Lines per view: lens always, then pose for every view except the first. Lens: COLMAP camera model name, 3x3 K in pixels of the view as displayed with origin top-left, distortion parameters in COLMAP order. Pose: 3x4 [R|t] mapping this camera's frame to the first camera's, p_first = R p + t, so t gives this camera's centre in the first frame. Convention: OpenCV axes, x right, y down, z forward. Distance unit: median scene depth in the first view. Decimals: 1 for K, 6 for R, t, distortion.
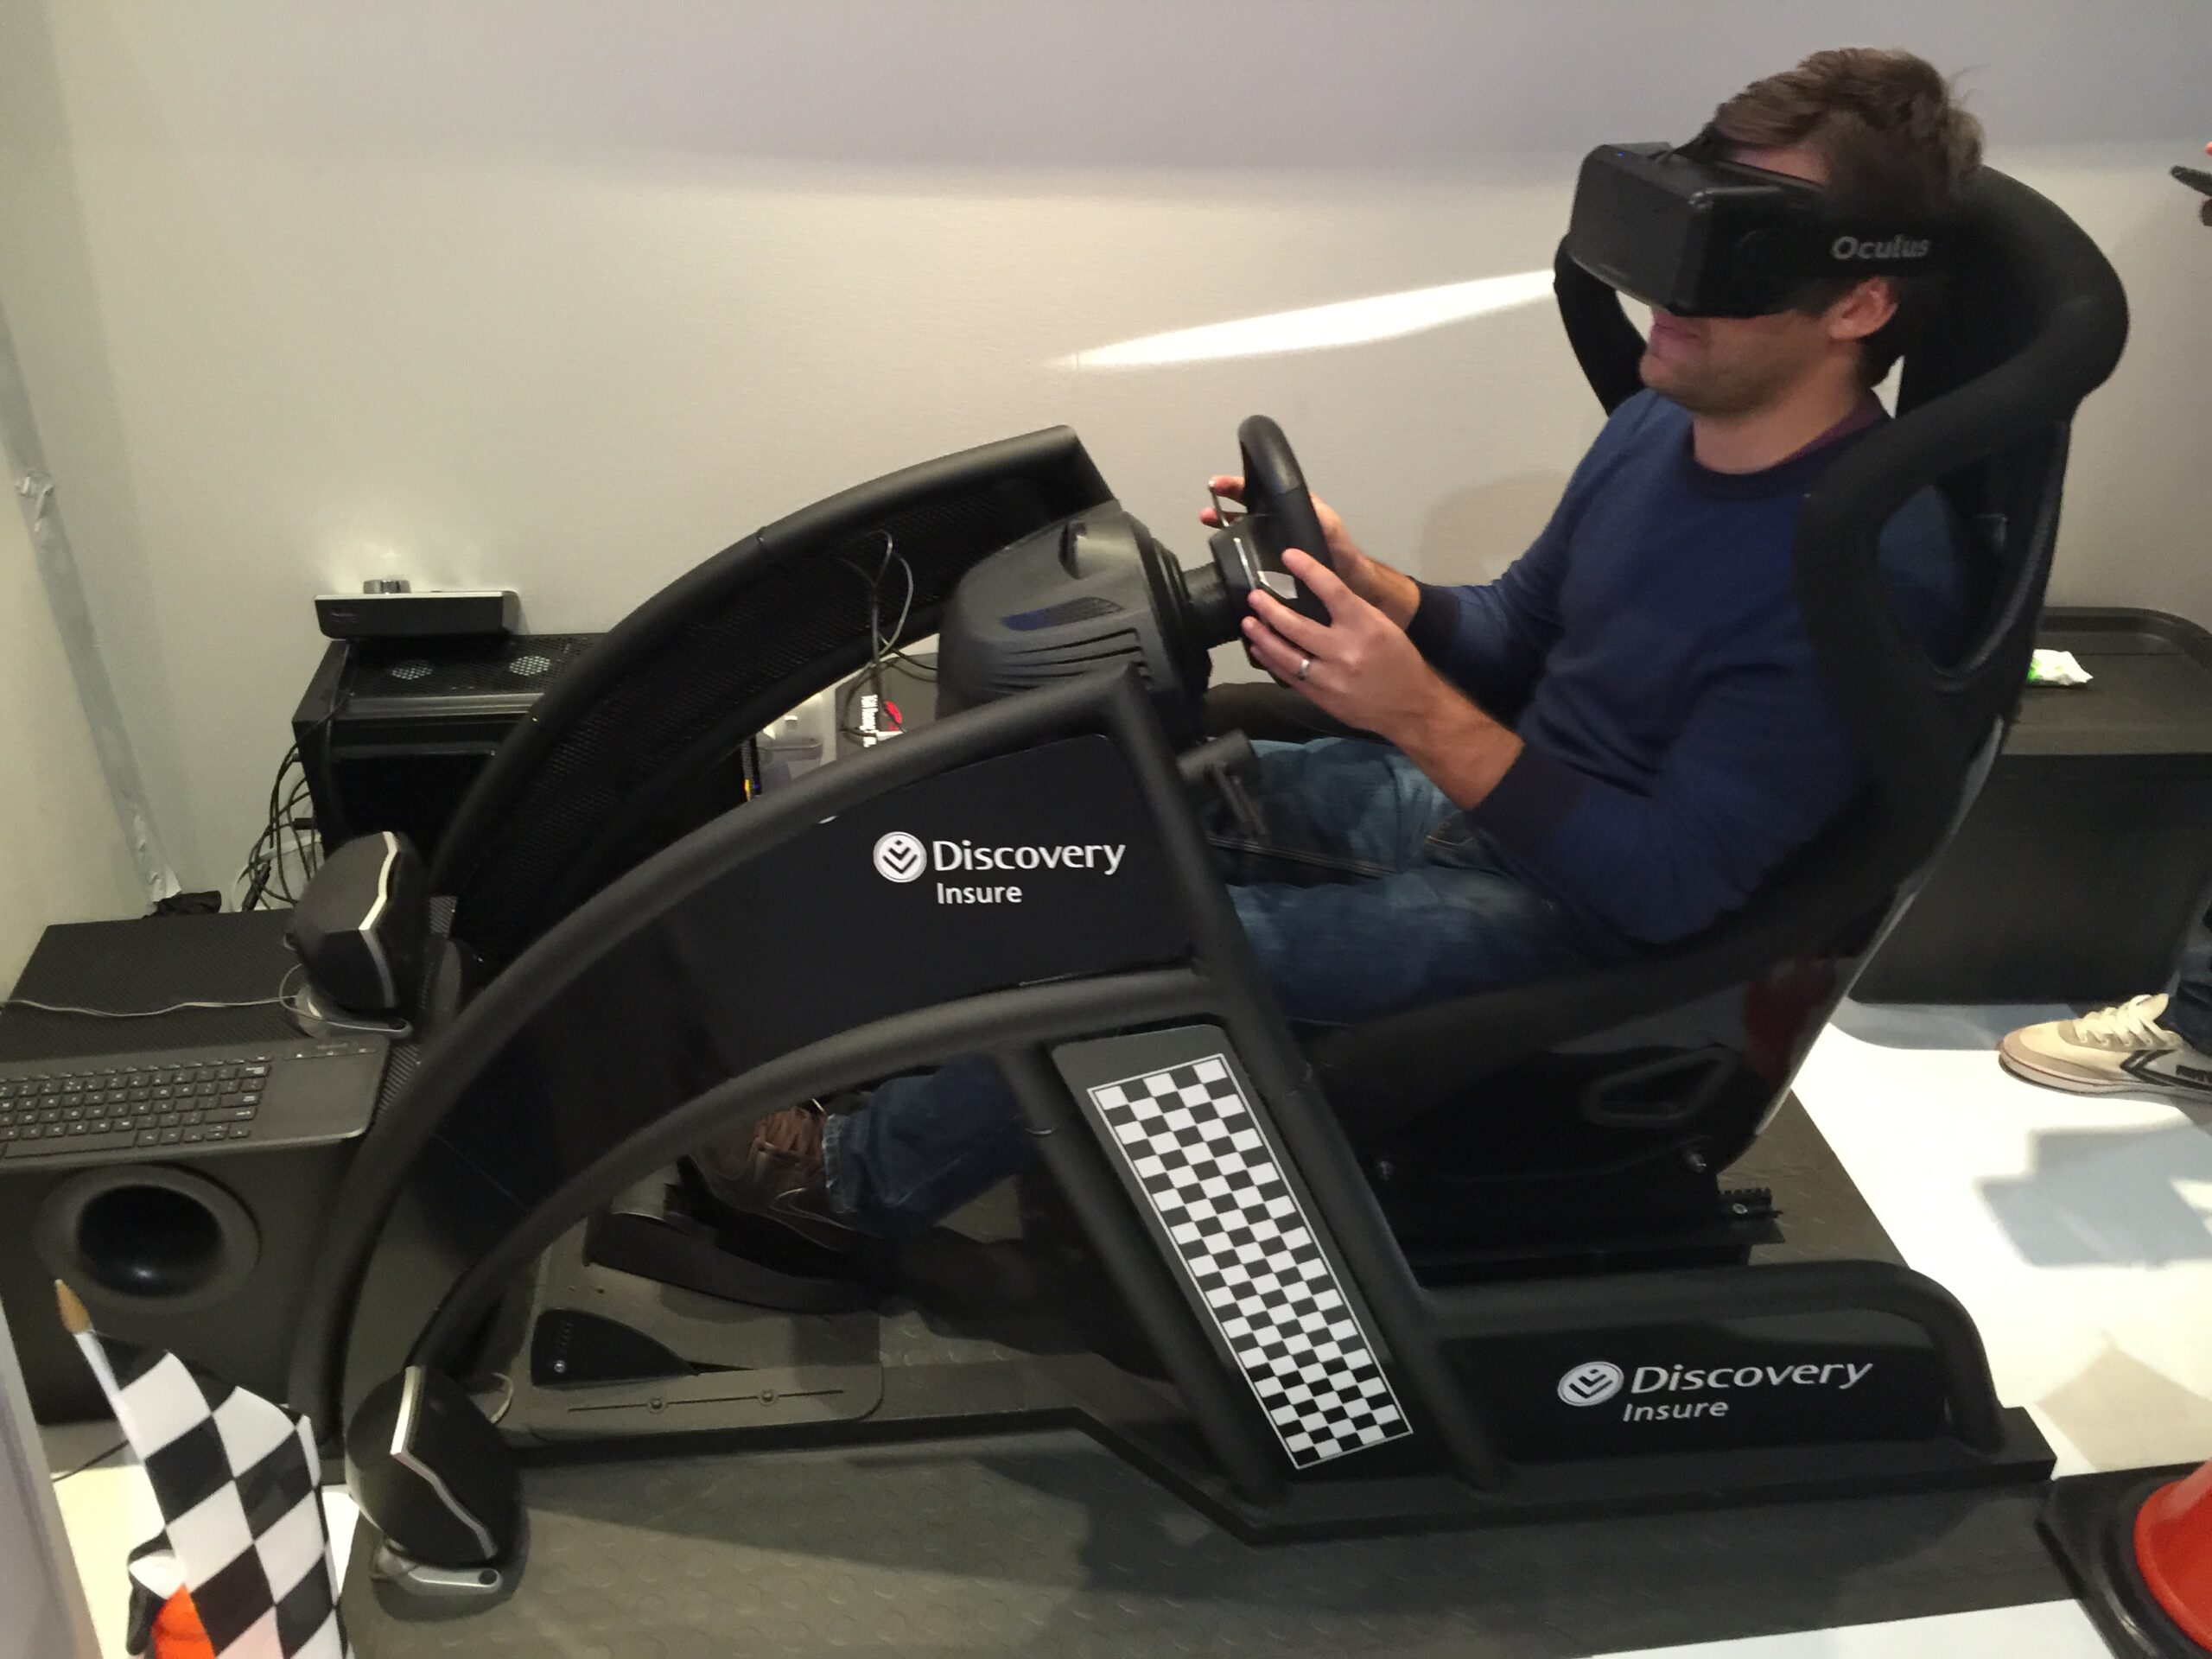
lens RADIAL K [[2052.0, 0, 1106.0], [0, 2052.0, 829.5], [0, 0, 1]] dist [0.011386, 0.004227]
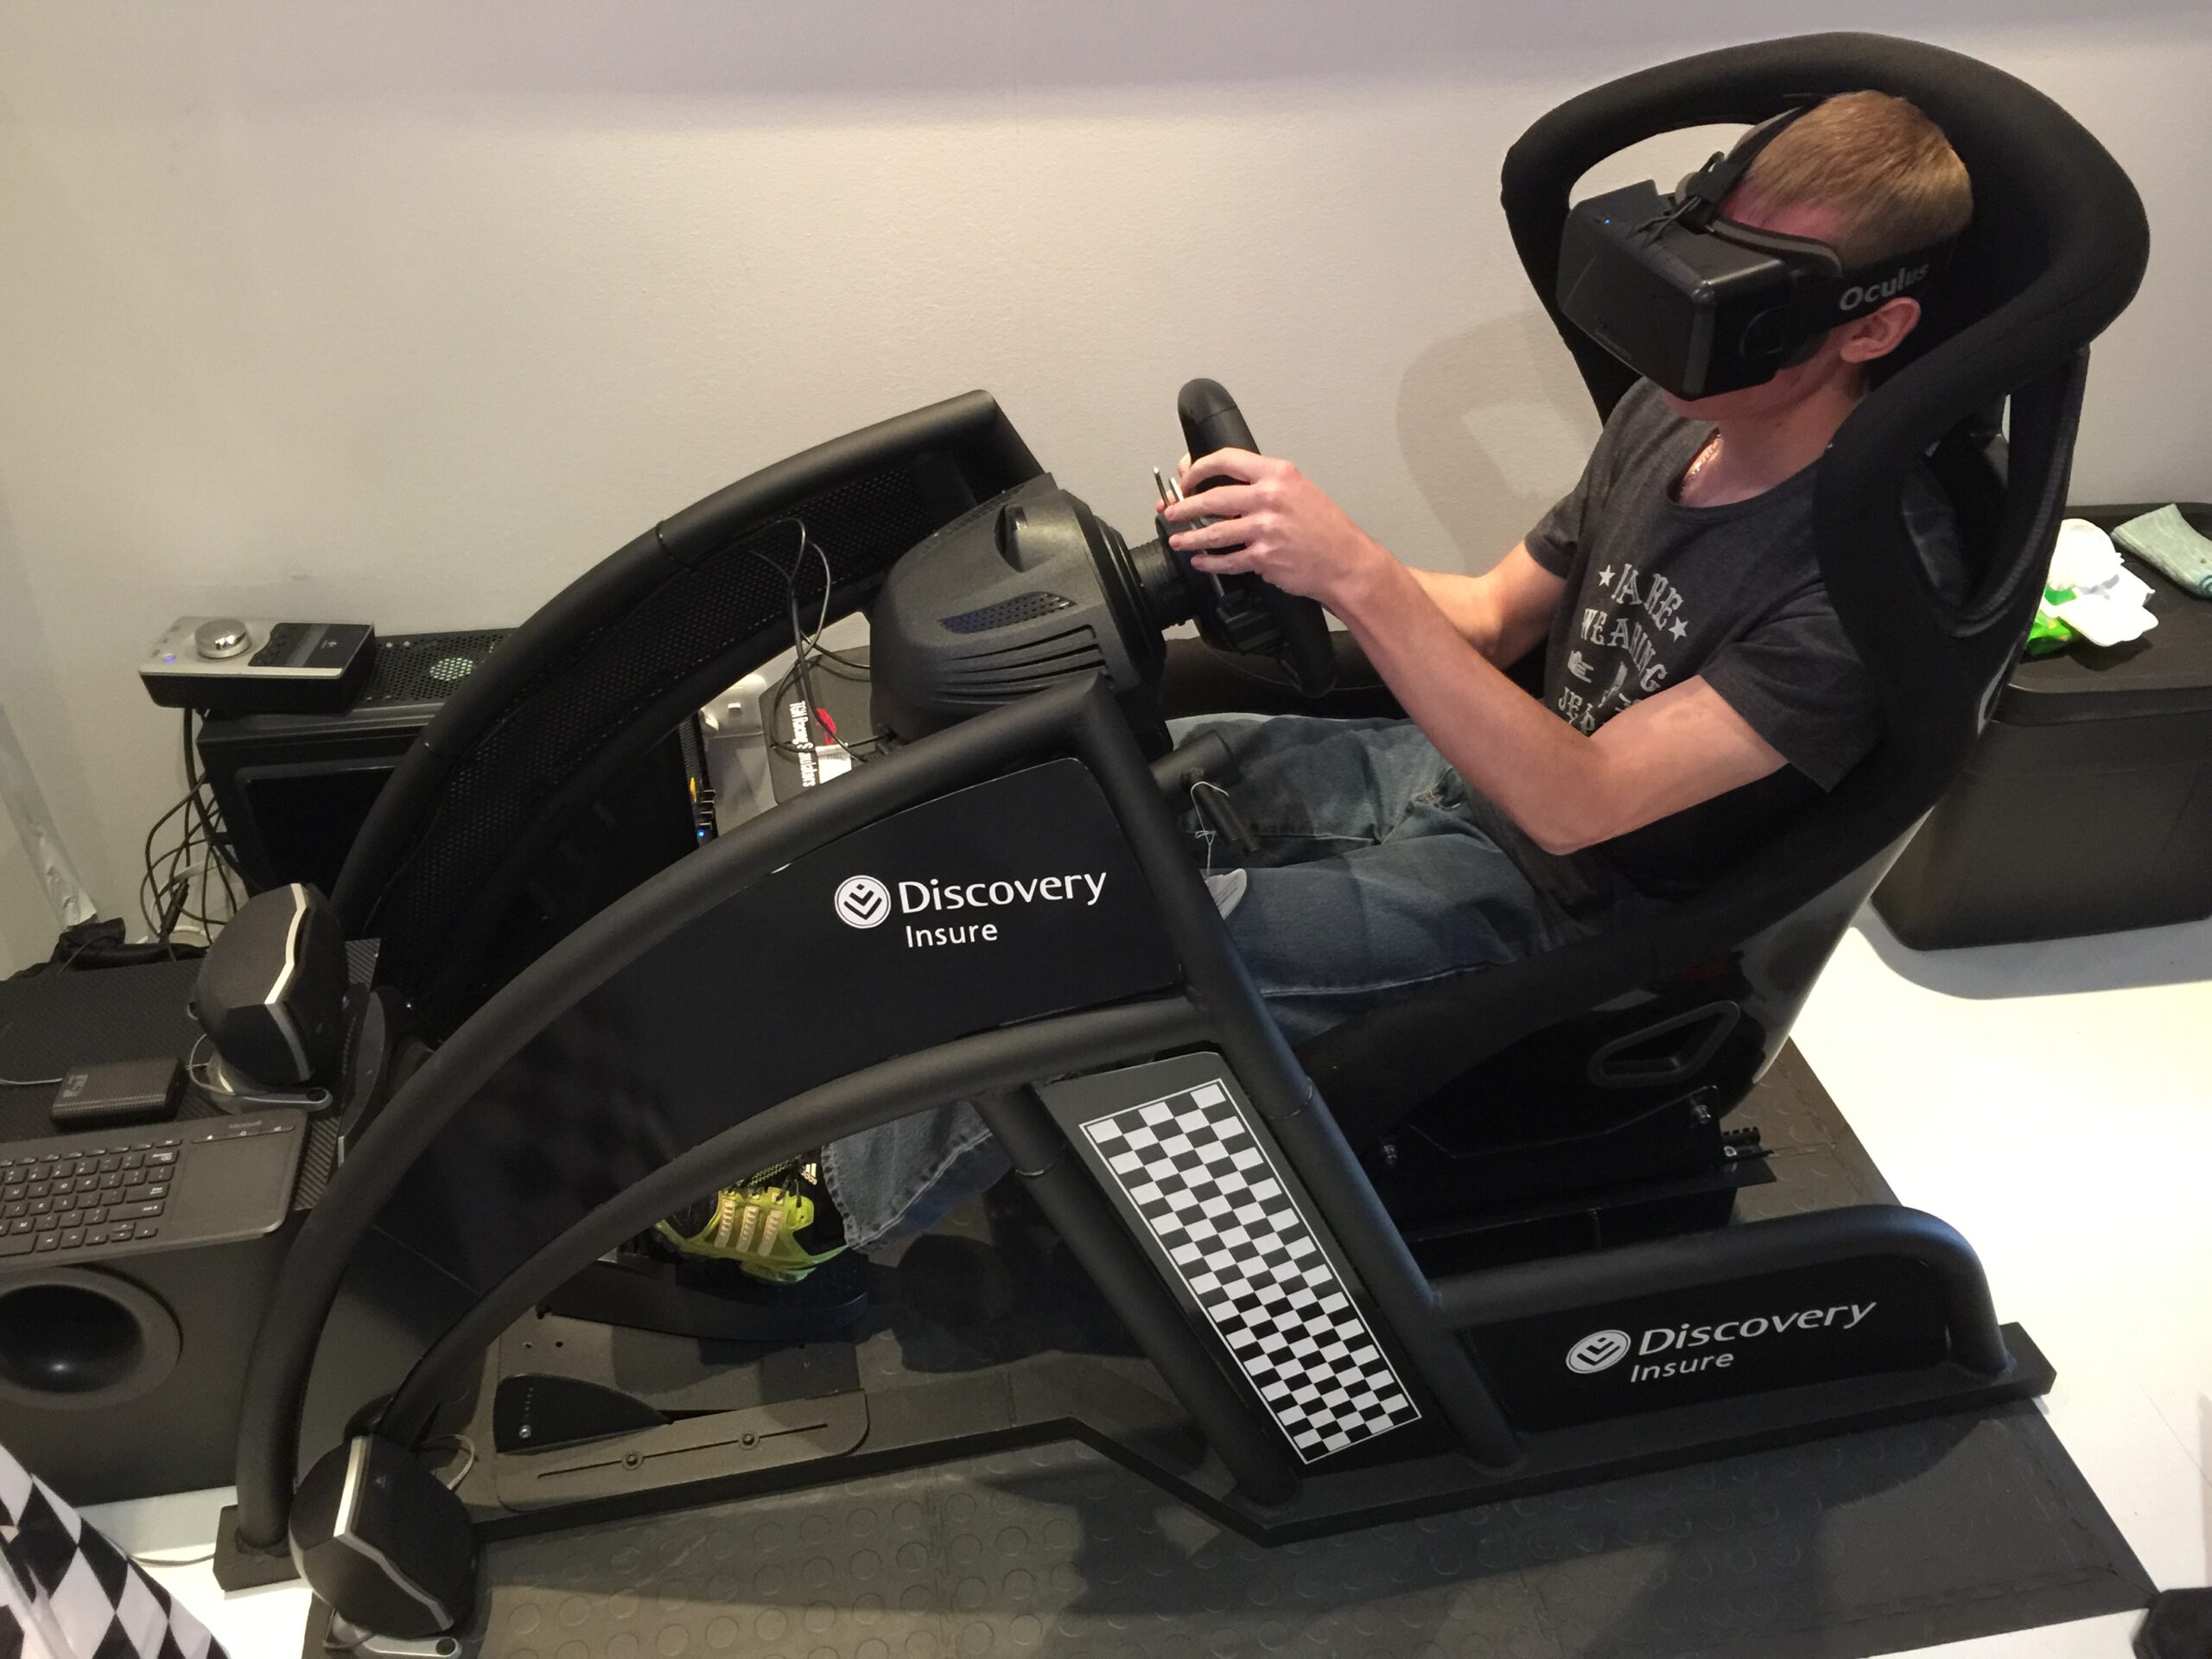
lens RADIAL K [[2052.0, 0, 1106.0], [0, 2052.0, 829.5], [0, 0, 1]] dist [0.011386, 0.004227]
pose [[0.994784, -0.077405, 0.066430, -0.043694], [0.071964, 0.994136, 0.080719, -0.074271], [-0.072288, -0.075517, 0.994521, 0.066196]]
